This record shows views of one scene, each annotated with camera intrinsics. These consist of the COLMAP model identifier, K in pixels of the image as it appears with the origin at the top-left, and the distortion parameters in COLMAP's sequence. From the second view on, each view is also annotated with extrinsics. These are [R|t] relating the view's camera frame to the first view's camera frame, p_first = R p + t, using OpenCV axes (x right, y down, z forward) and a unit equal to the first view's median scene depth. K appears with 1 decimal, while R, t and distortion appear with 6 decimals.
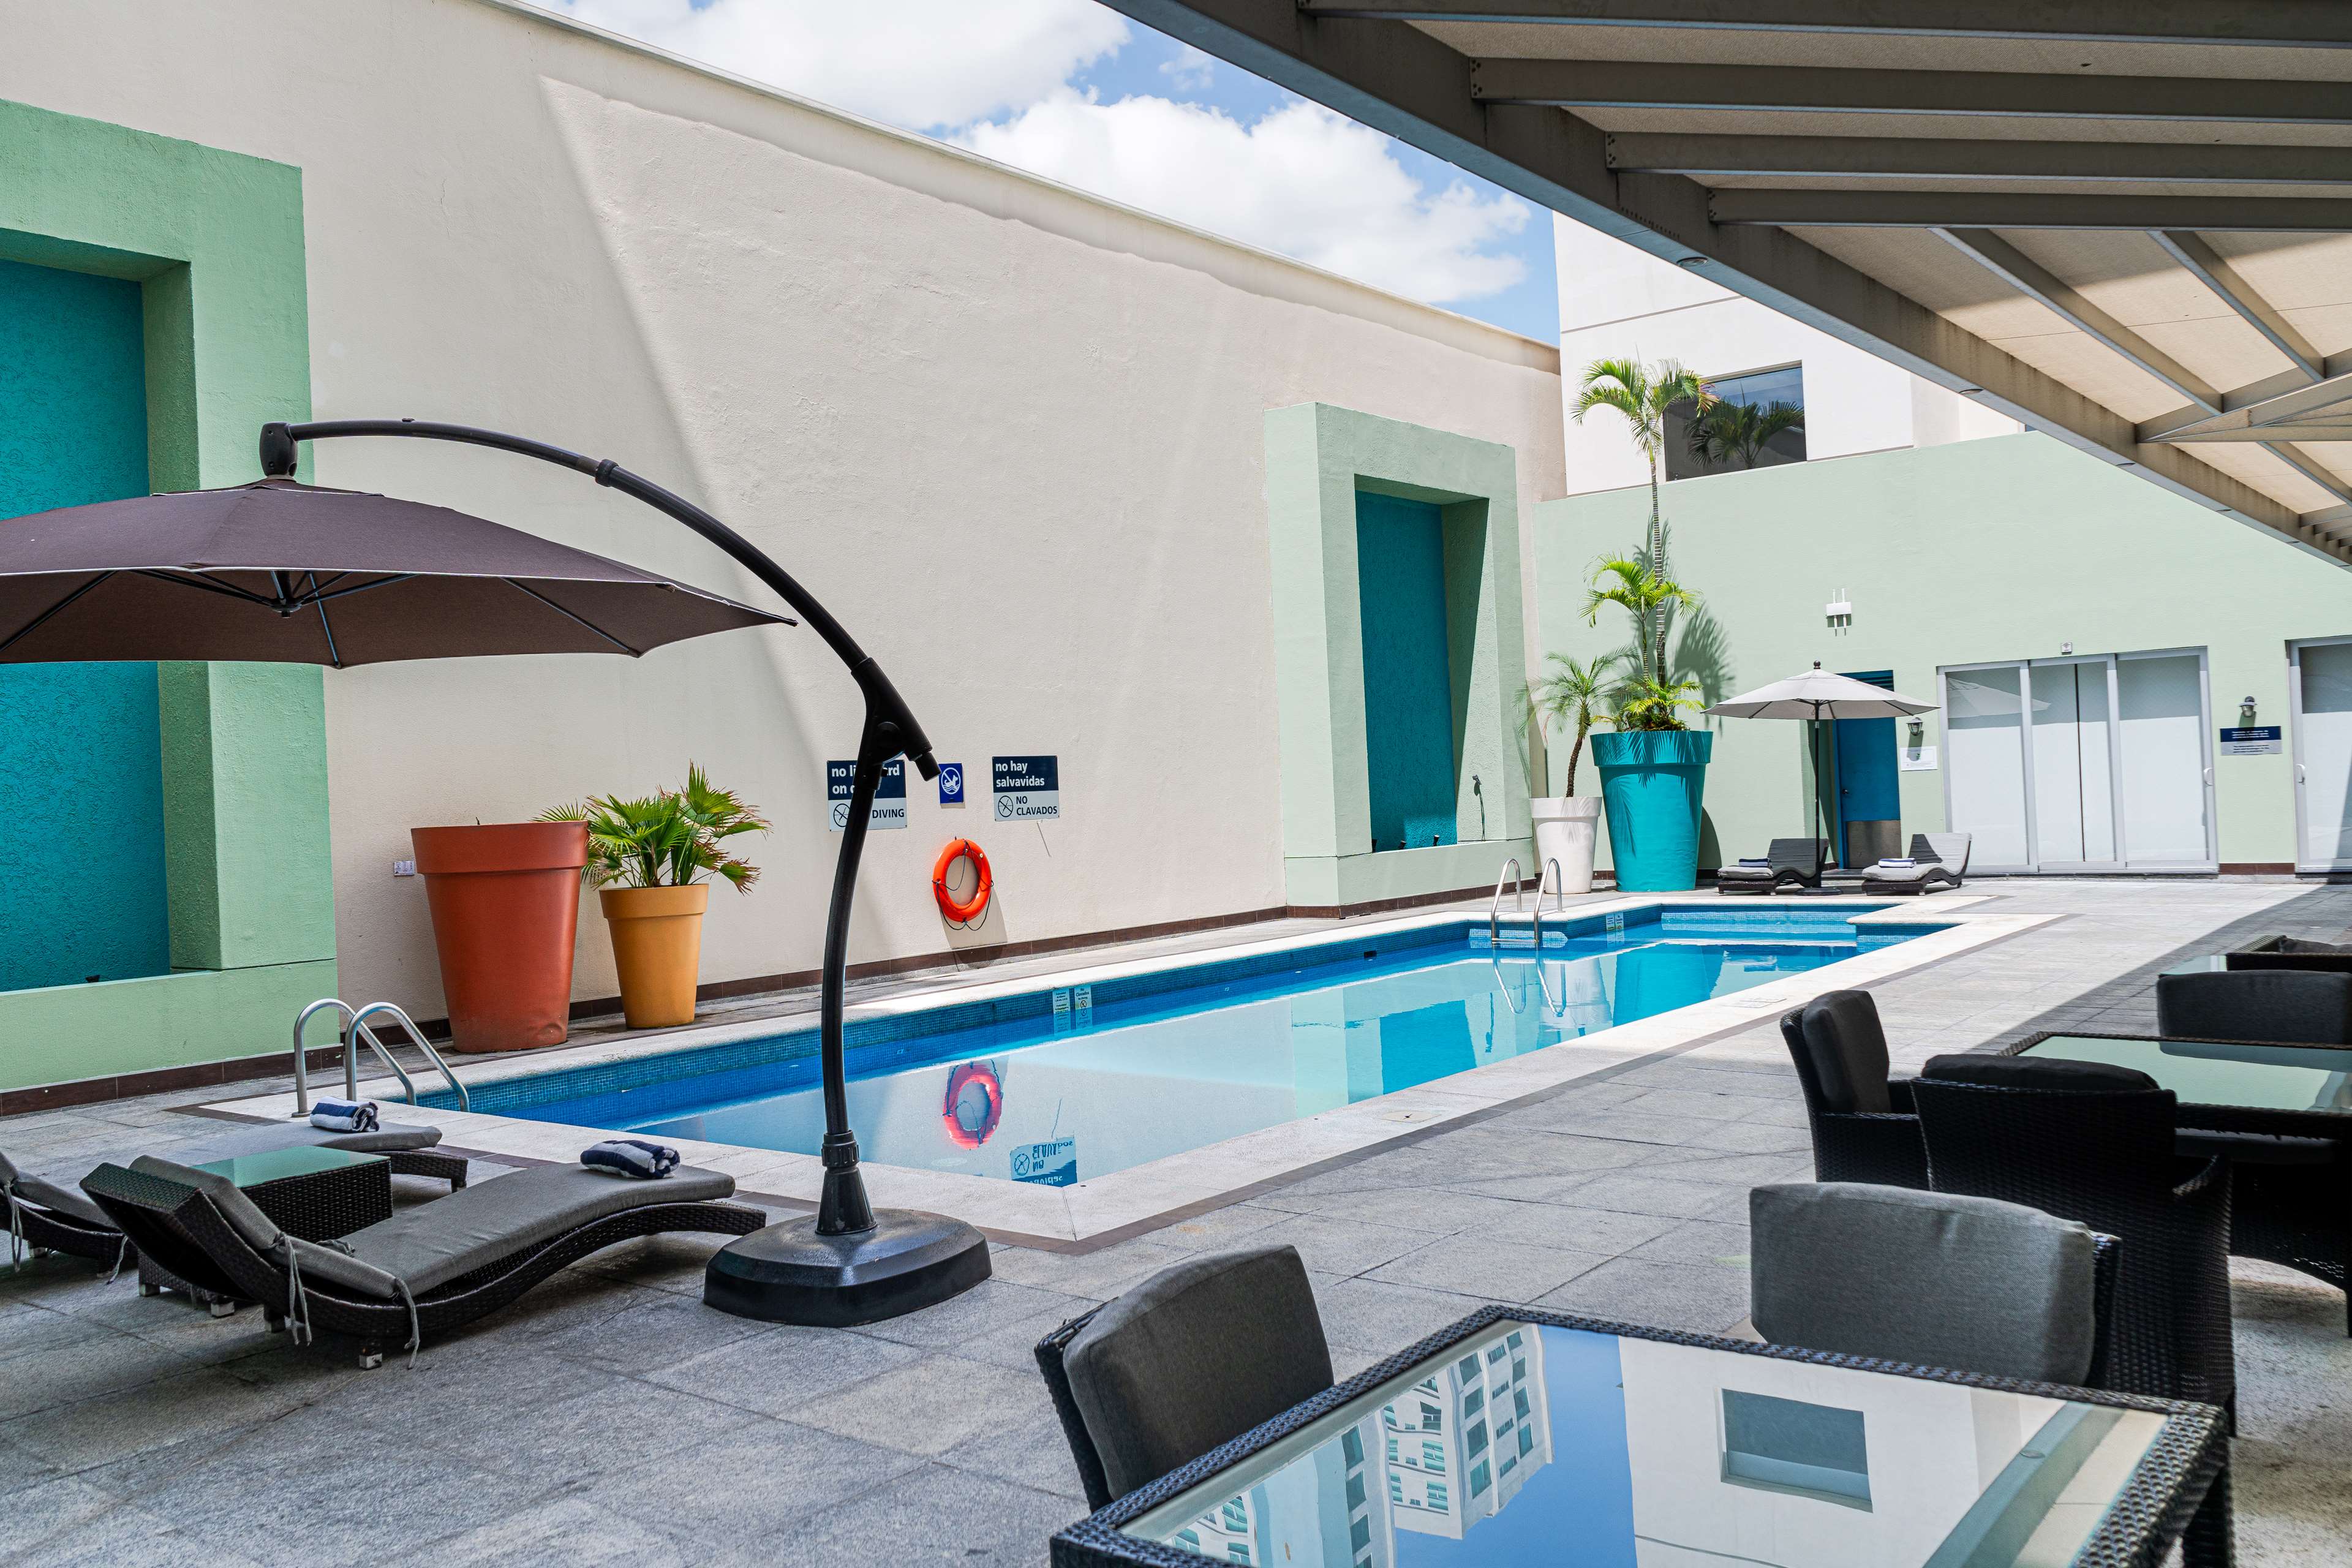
lens RADIAL K [[1899.2, 0, 1176.0], [0, 1899.2, 784.0], [0, 0, 1]] dist [-0.013871, 0.008273]
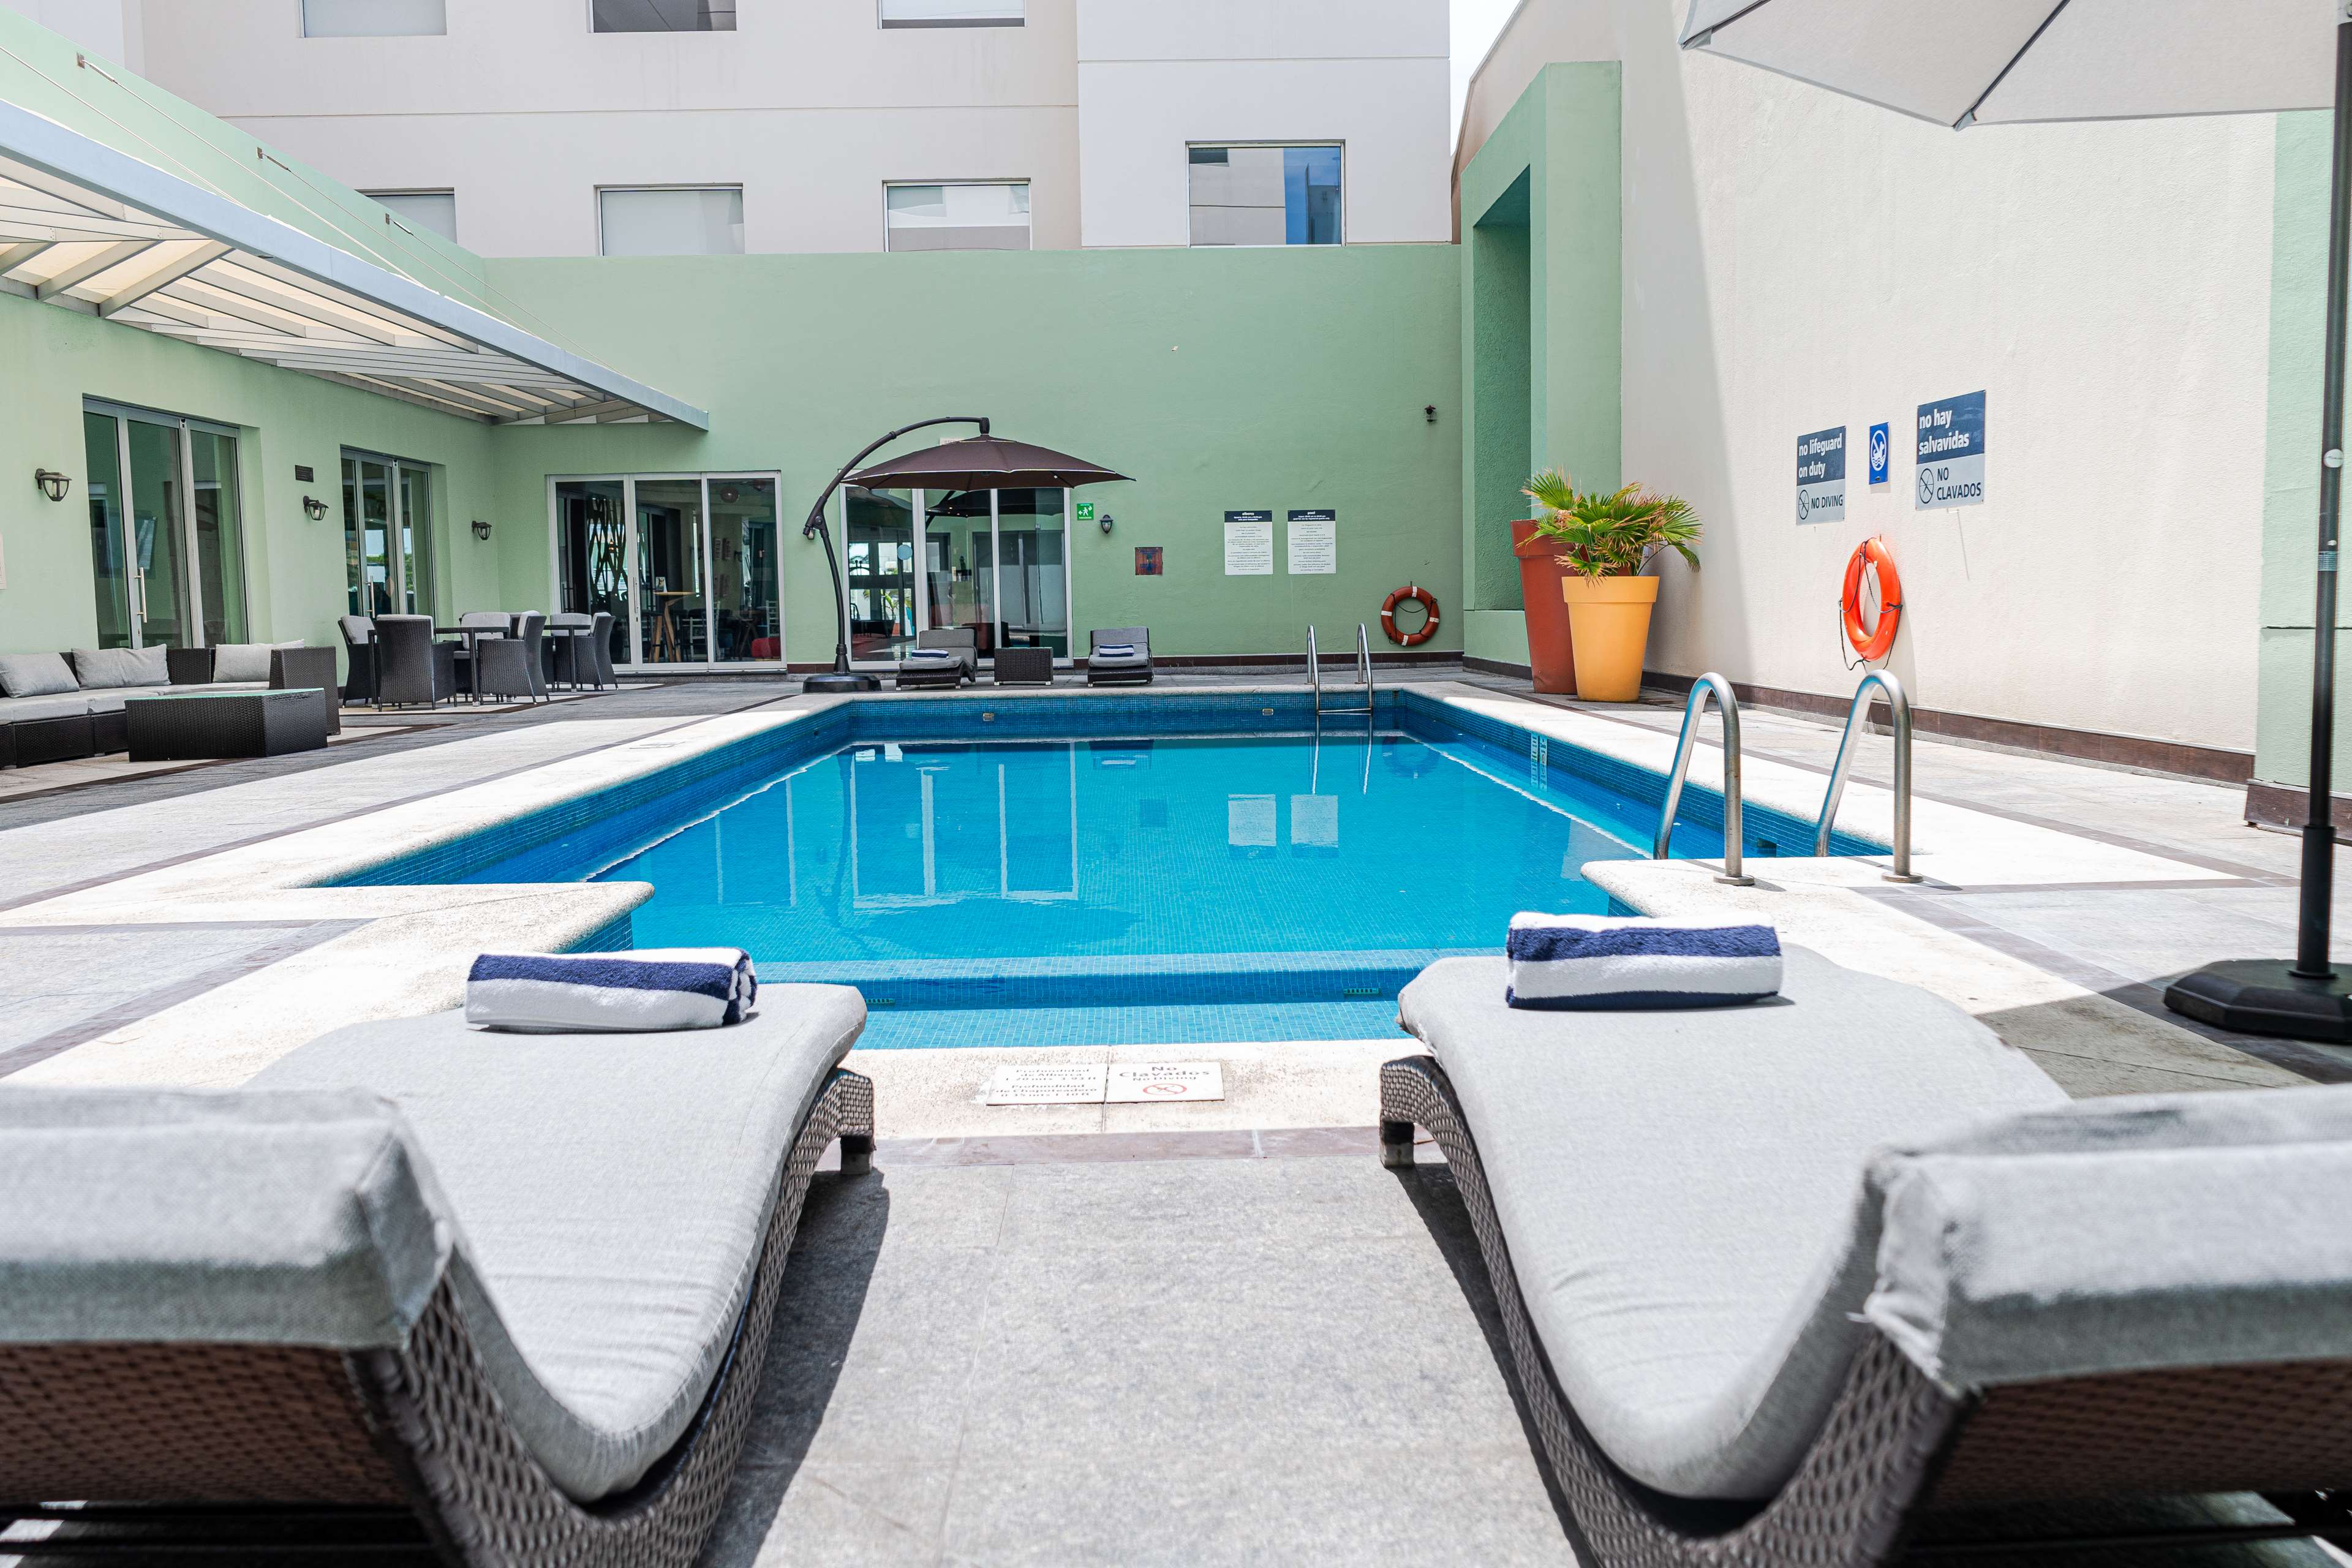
lens RADIAL K [[1899.2, 0, 1176.0], [0, 1899.2, 784.0], [0, 0, 1]] dist [-0.013871, 0.008273]
pose [[-0.767430, 0.119861, -0.629830, 0.421969], [0.054602, 0.991019, 0.122067, 0.016446], [0.638804, 0.059288, -0.767082, 1.124542]]
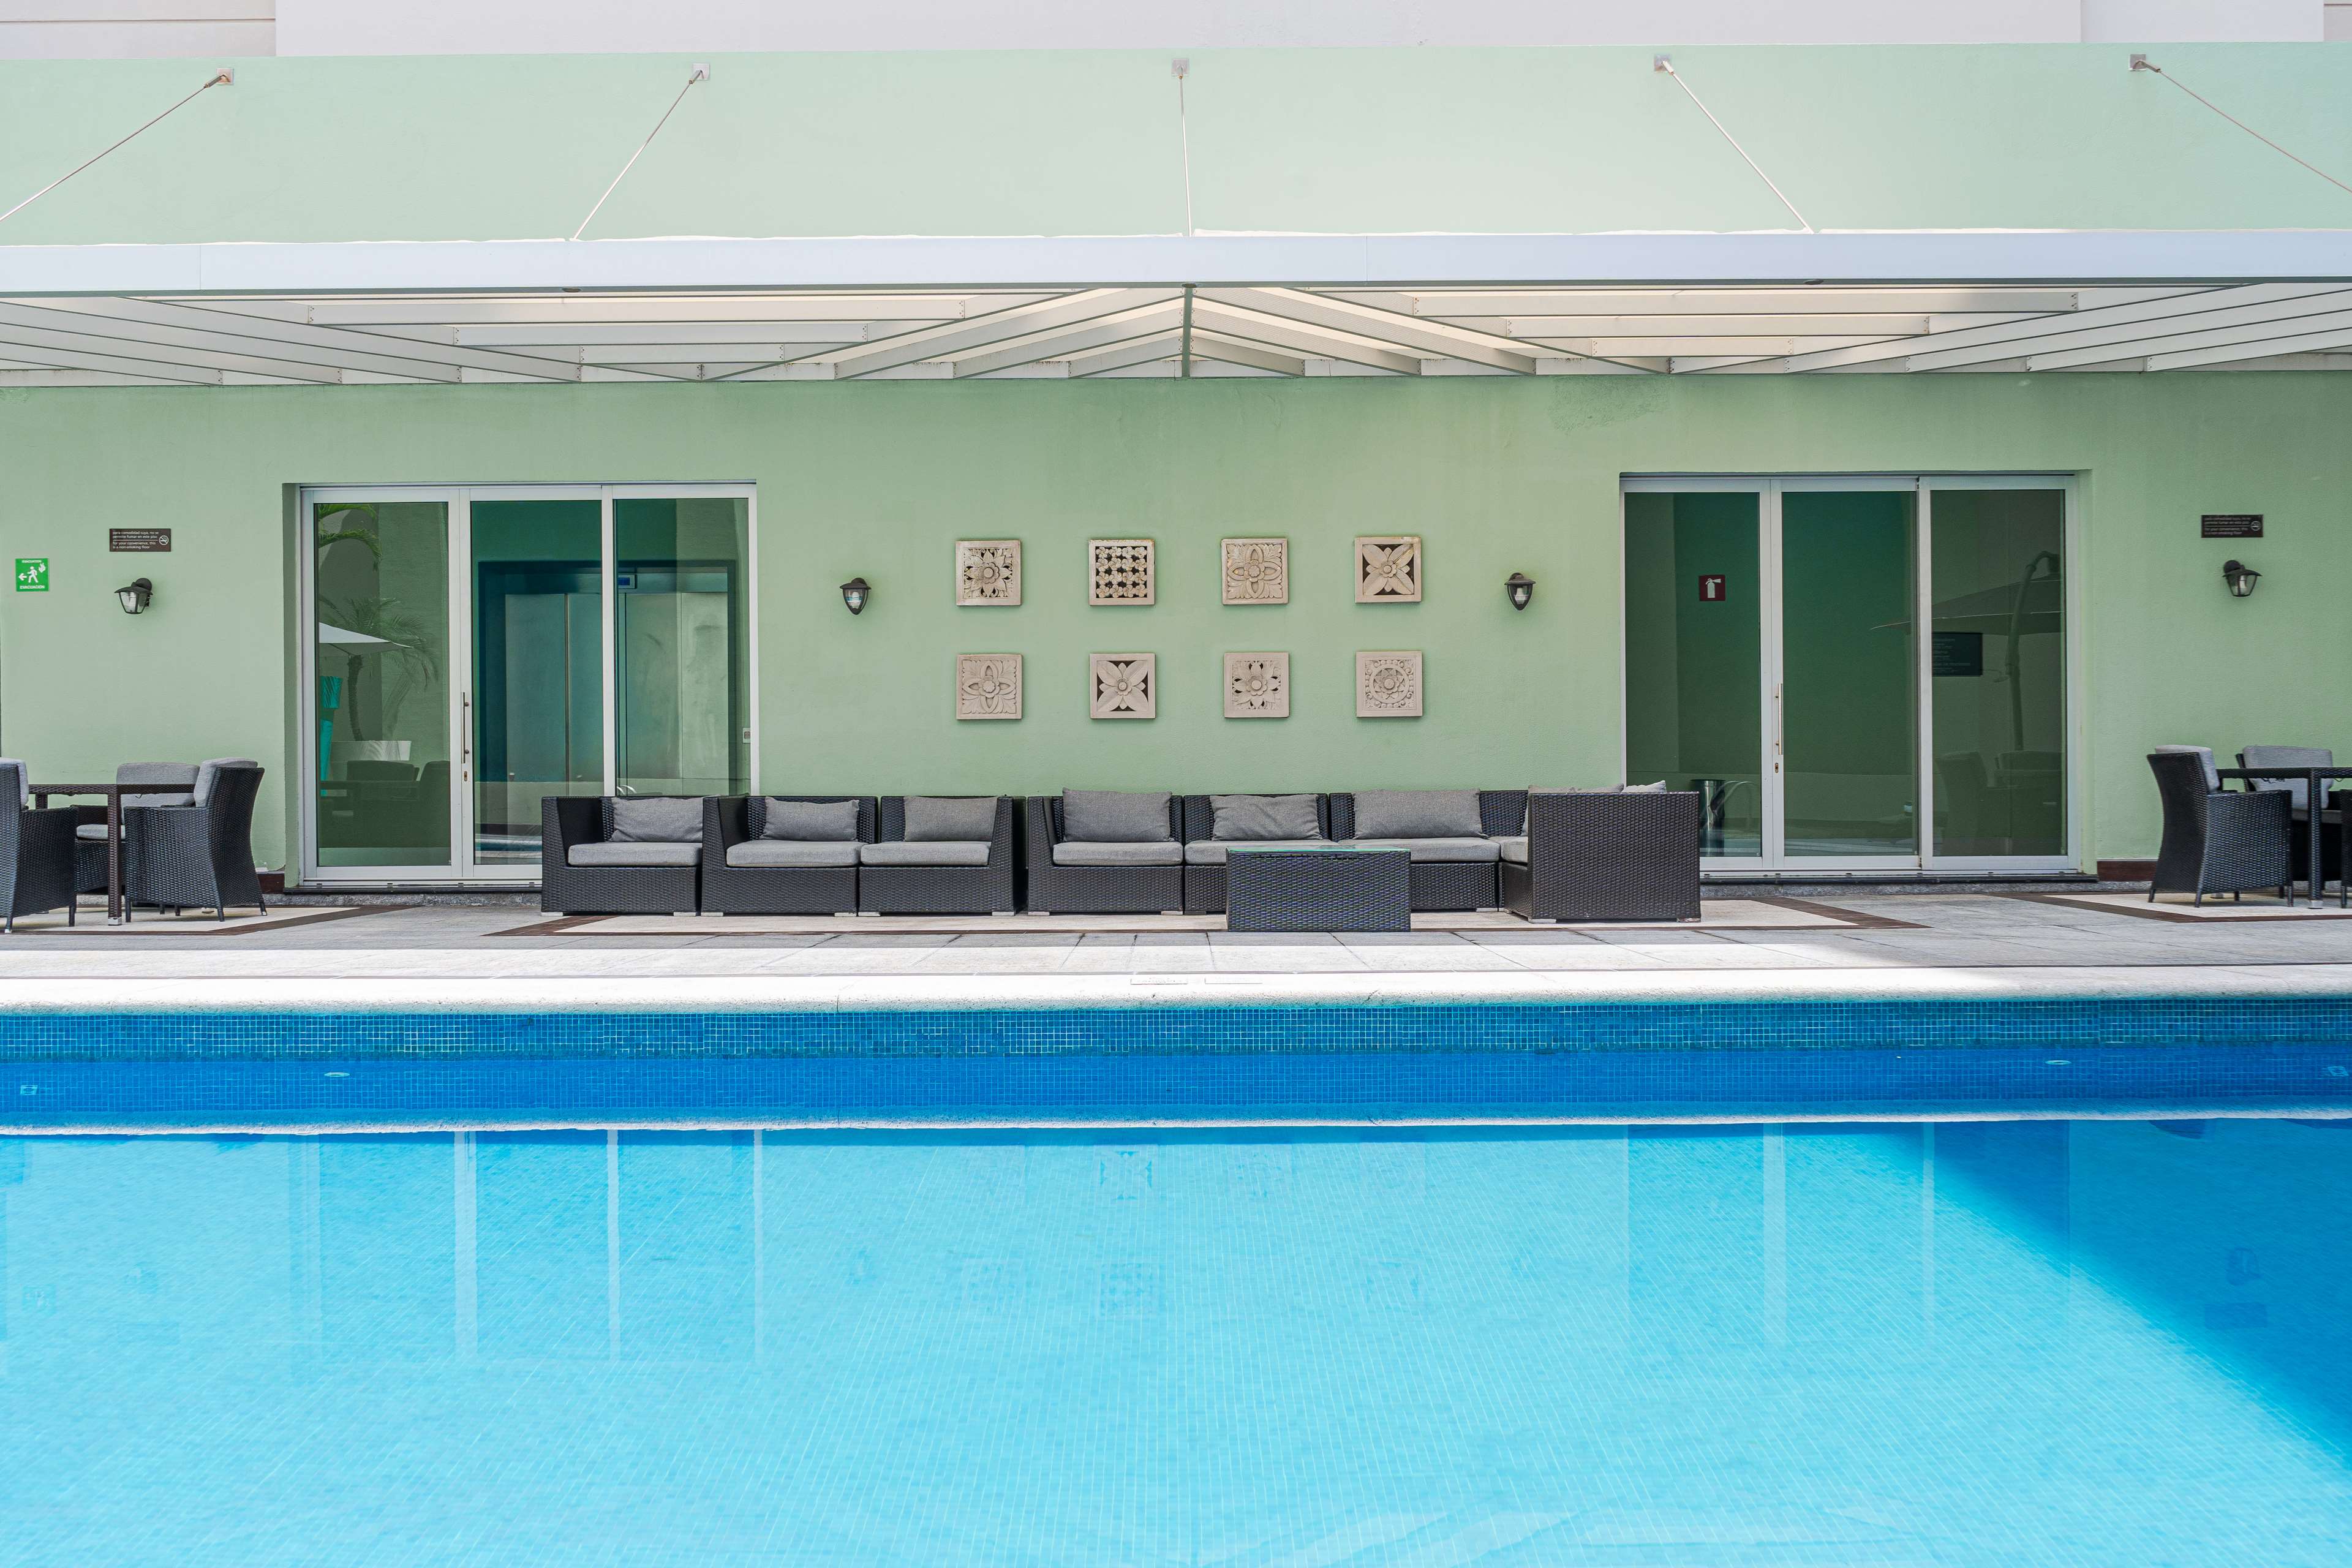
lens RADIAL K [[1899.2, 0, 1176.0], [0, 1899.2, 784.0], [0, 0, 1]] dist [-0.013871, 0.008273]
pose [[-0.619318, 0.046310, 0.783773, -0.080286], [0.033682, 0.998907, -0.032407, 0.043519], [-0.784417, 0.006329, -0.620201, 0.785452]]
